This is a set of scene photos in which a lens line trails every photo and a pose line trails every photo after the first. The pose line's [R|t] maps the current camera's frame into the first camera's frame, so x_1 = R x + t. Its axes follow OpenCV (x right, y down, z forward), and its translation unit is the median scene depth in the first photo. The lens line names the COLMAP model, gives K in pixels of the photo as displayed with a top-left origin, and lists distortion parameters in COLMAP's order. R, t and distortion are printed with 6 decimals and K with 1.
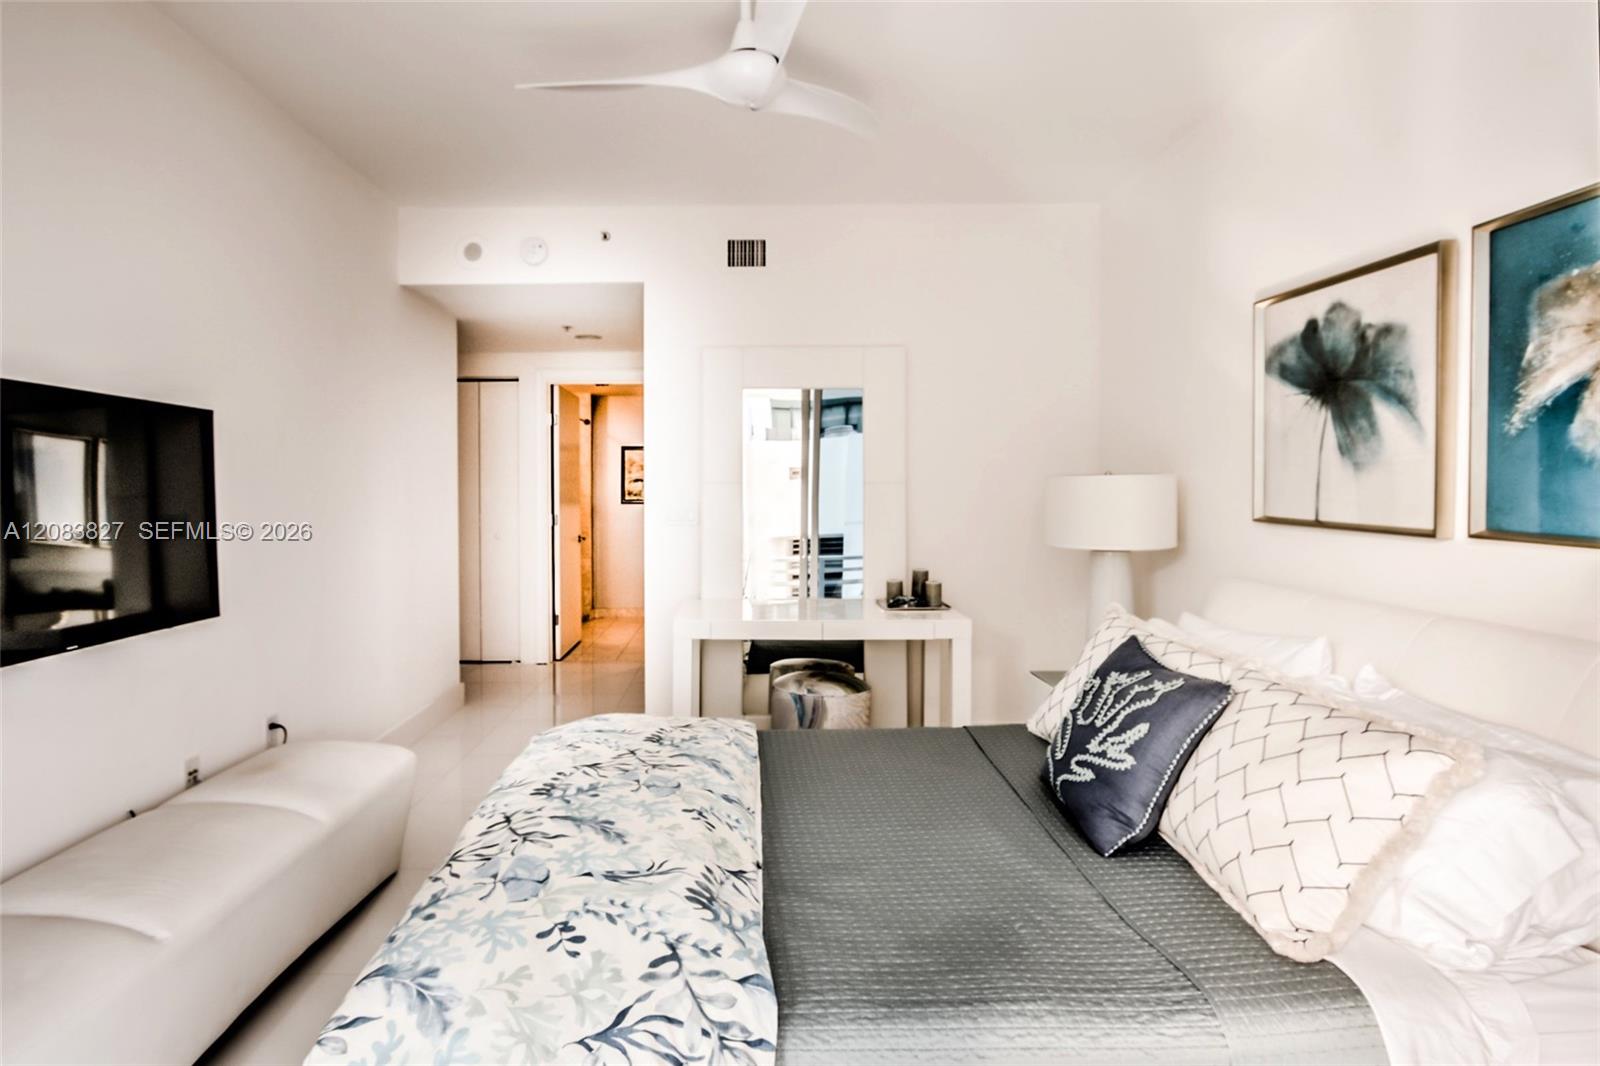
lens RADIAL K [[829.0, 0, 797.2], [0, 829.0, 523.1], [0, 0, 1]] dist [-0.014655, 0.002072]
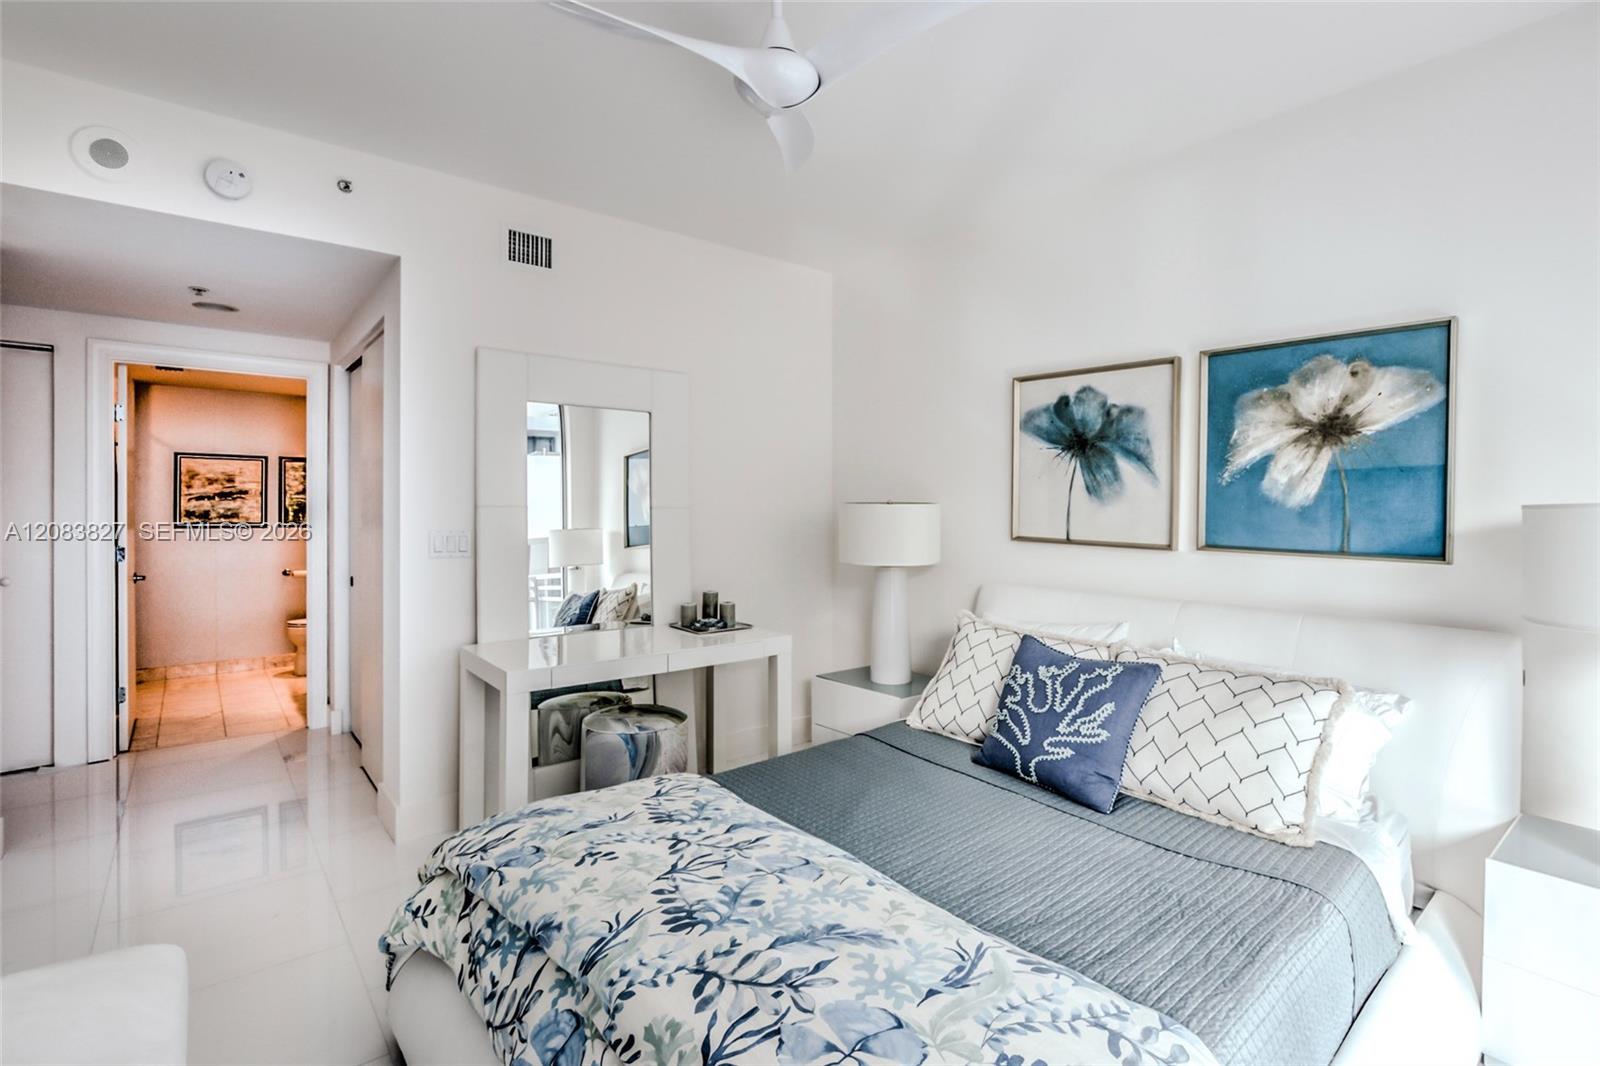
lens RADIAL K [[736.3, 0, 807.9], [0, 736.3, 524.3], [0, 0, 1]] dist [-0.008874, 0.000490]
pose [[0.772548, -0.010590, 0.634868, -0.597234], [0.019751, 0.999778, -0.007358, -0.032876], [-0.634649, 0.018224, 0.772586, 0.364889]]
